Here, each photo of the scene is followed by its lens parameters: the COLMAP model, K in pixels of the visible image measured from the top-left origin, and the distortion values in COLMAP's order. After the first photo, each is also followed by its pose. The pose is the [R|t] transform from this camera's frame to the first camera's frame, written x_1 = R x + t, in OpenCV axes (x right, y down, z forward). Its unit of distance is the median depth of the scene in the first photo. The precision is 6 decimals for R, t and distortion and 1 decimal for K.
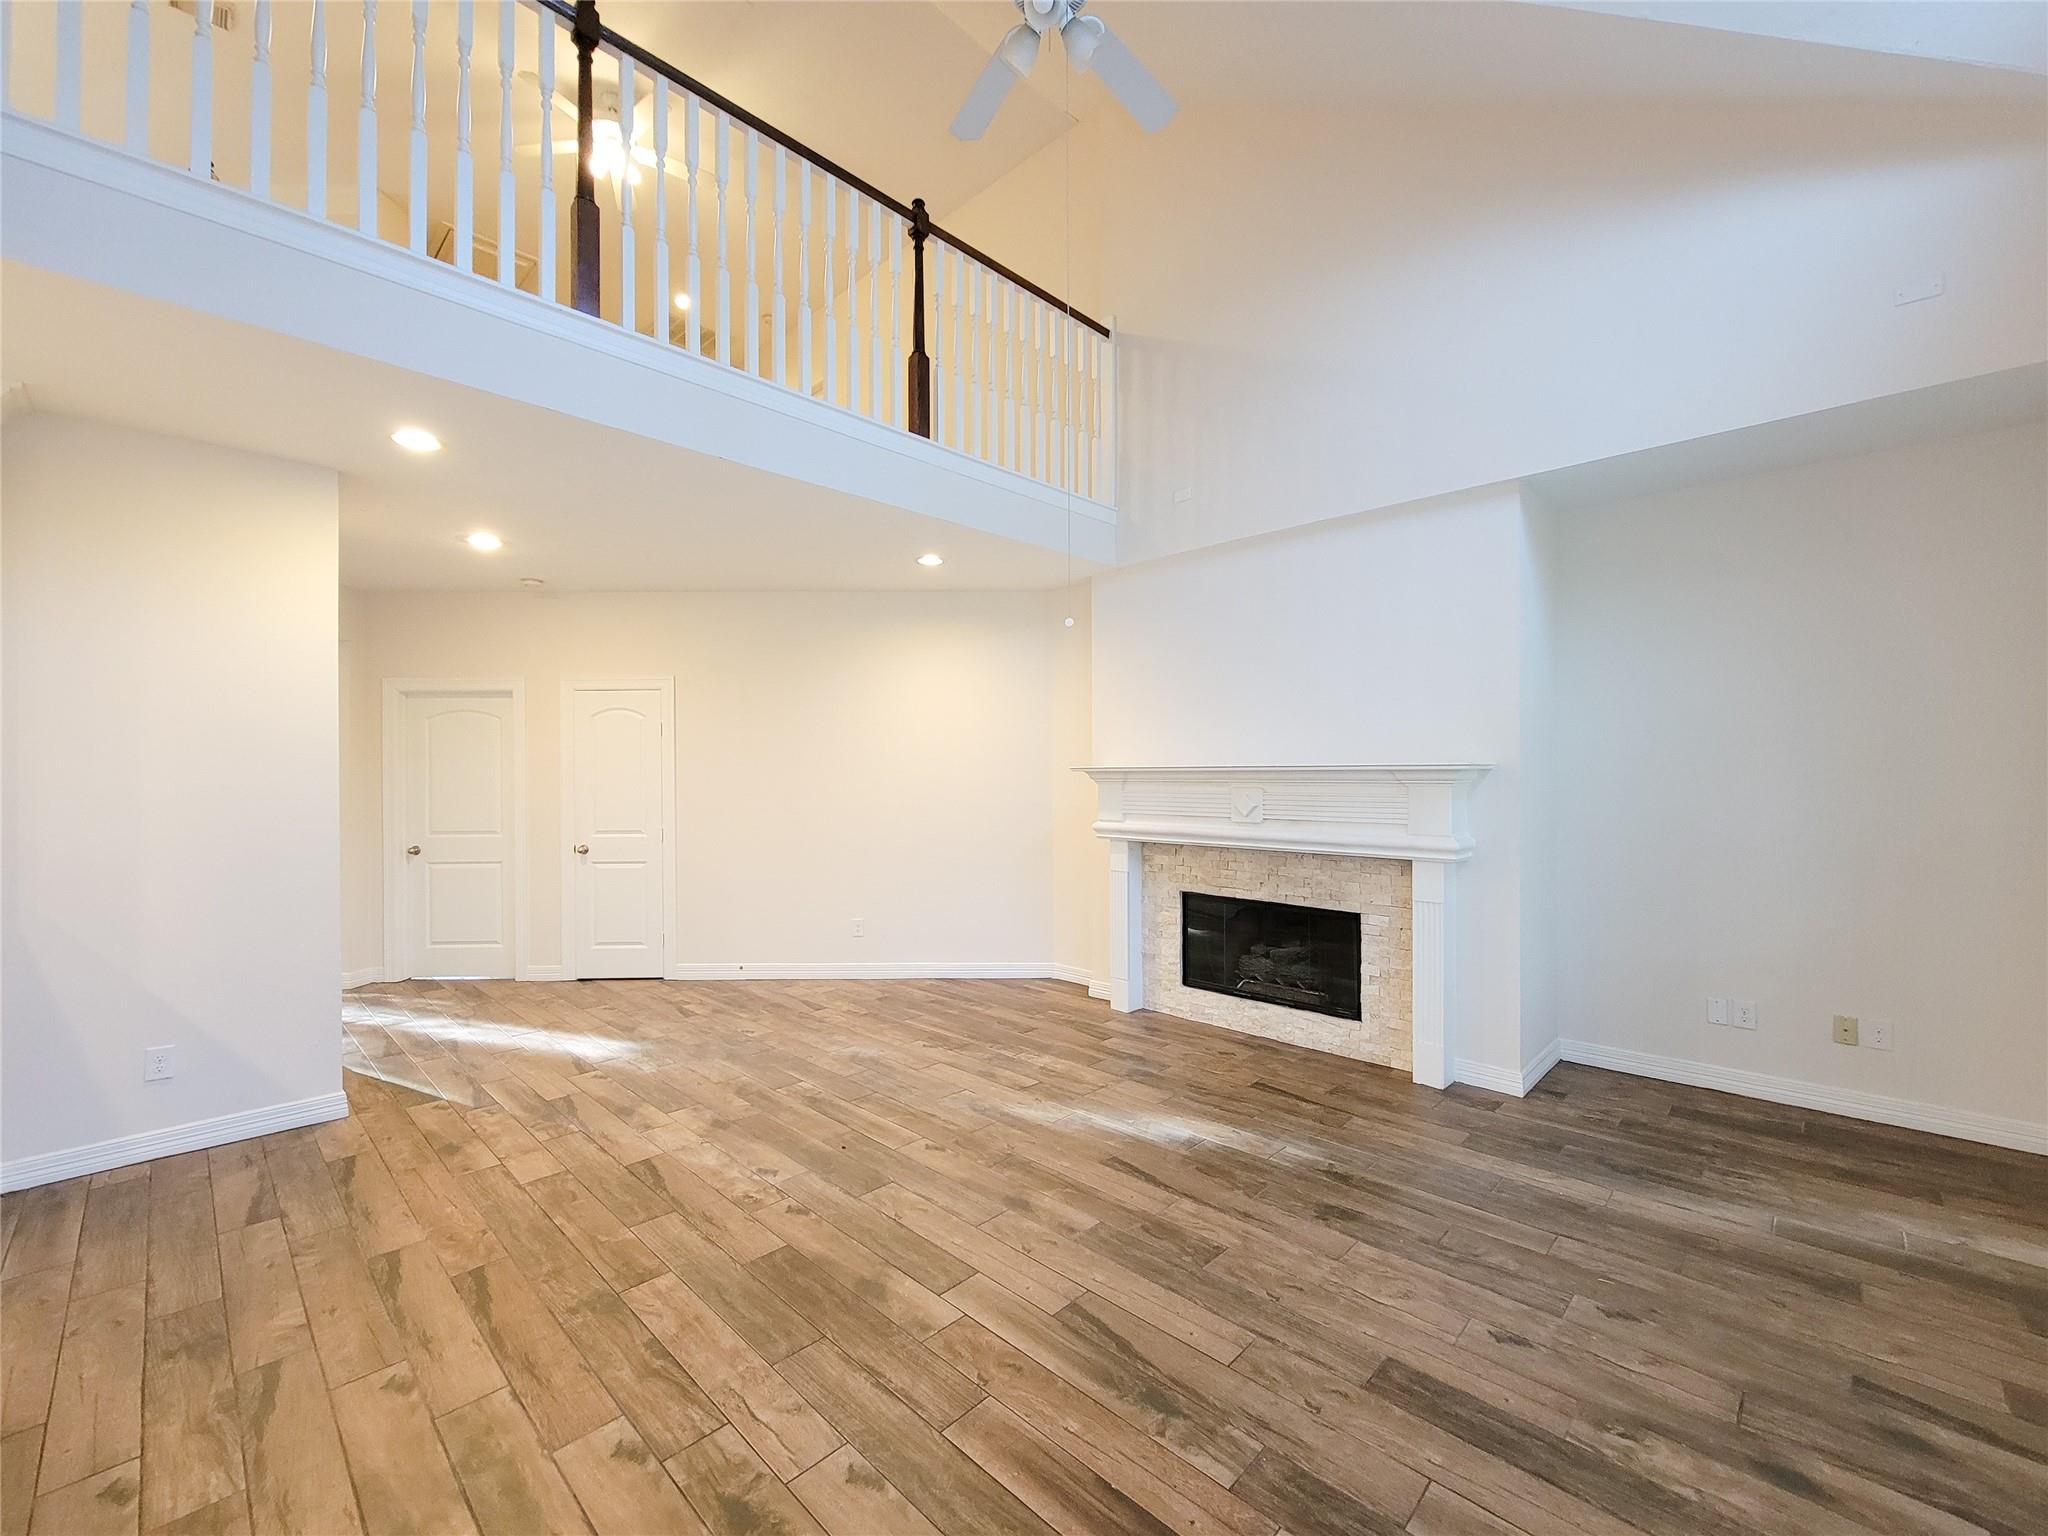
lens RADIAL K [[834.4, 0, 1028.2], [0, 834.4, 768.4], [0, 0, 1]] dist [0.002837, -0.002979]
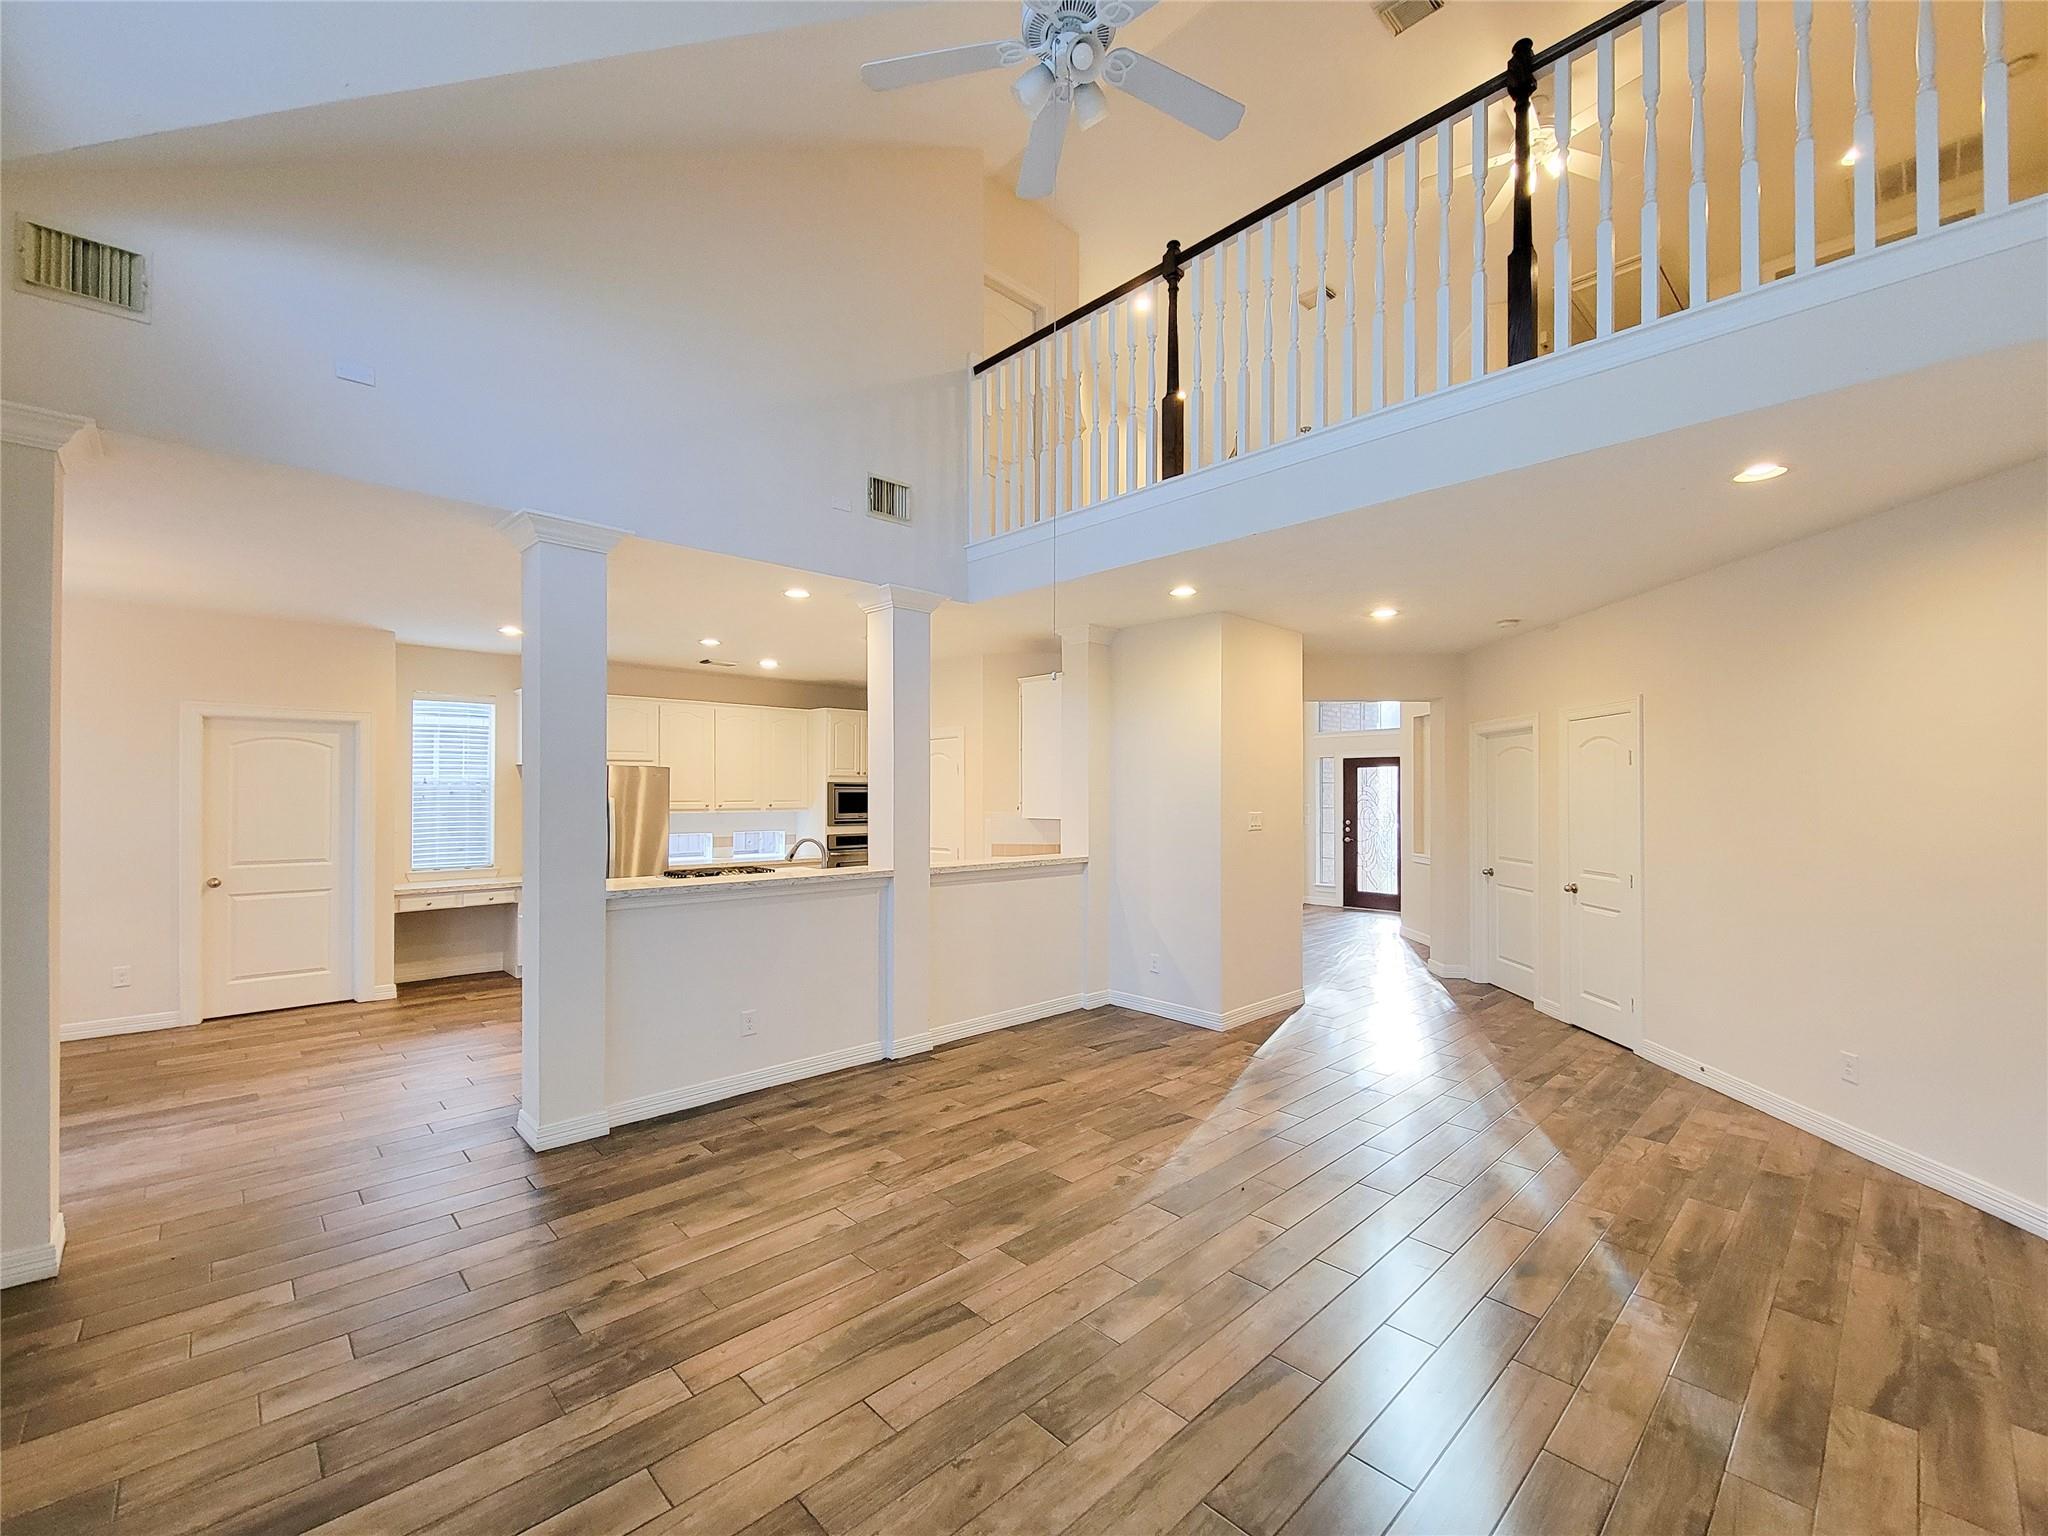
lens RADIAL K [[834.4, 0, 1007.8], [0, 834.4, 781.6], [0, 0, 1]] dist [0.002837, -0.002979]
pose [[-0.040891, -0.007674, -0.999134, 0.858733], [0.002773, 0.999966, -0.007794, -0.026515], [0.999160, -0.003089, -0.040869, 0.828562]]
